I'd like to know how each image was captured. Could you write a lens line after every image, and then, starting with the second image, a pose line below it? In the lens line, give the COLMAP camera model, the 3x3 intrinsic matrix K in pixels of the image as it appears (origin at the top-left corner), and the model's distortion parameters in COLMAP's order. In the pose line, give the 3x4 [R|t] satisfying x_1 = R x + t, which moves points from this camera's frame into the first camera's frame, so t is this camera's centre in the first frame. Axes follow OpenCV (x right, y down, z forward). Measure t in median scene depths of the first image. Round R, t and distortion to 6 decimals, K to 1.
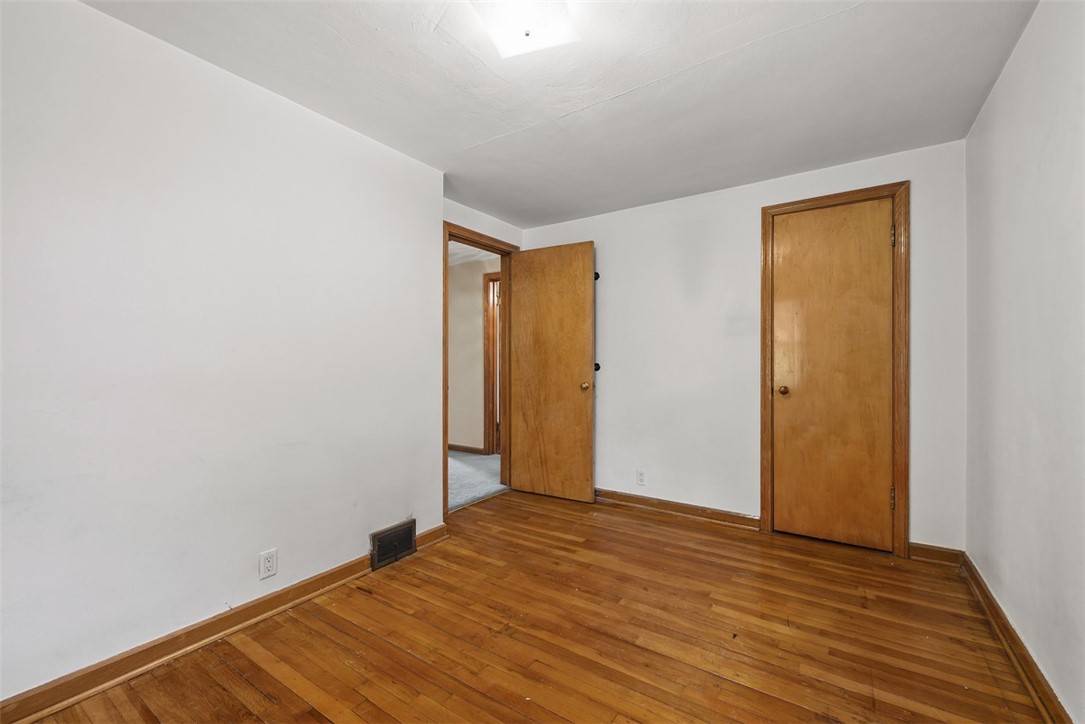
lens RADIAL K [[450.3, 0, 542.5], [0, 450.3, 360.8], [0, 0, 1]] dist [0.000940, 0.000113]
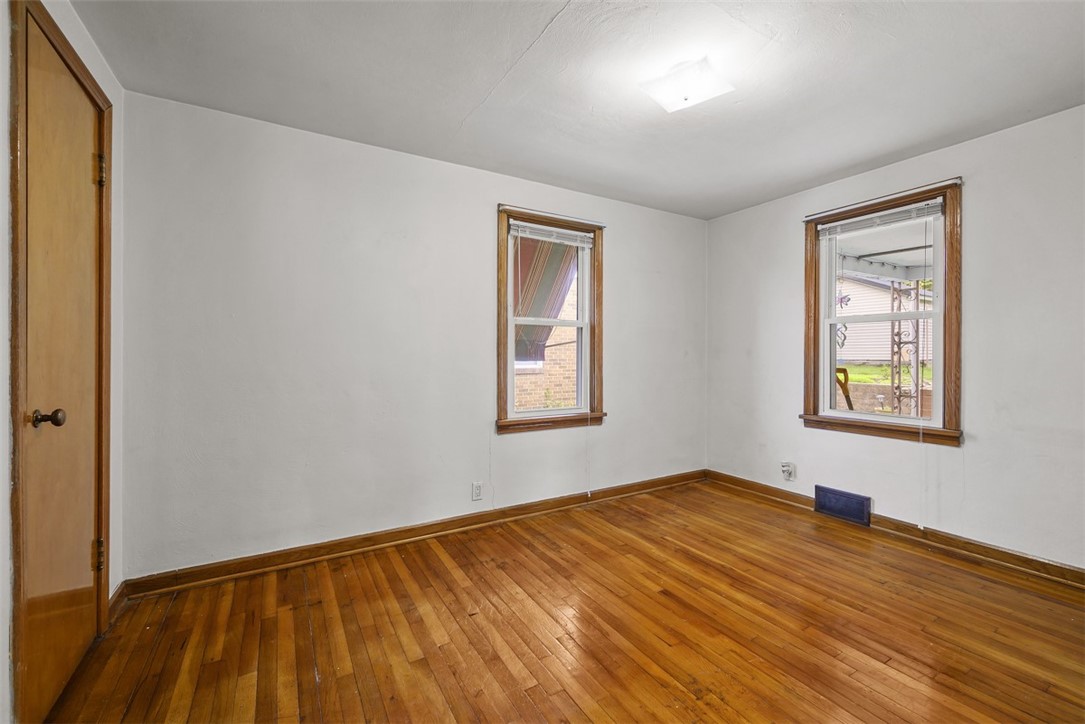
lens RADIAL K [[450.3, 0, 541.7], [0, 450.3, 357.4], [0, 0, 1]] dist [0.000940, 0.000113]
pose [[-0.903150, -0.000986, 0.429323, -0.165371], [0.000897, 0.999991, 0.004184, 0.002493], [-0.429323, 0.004164, -0.903141, 1.793893]]
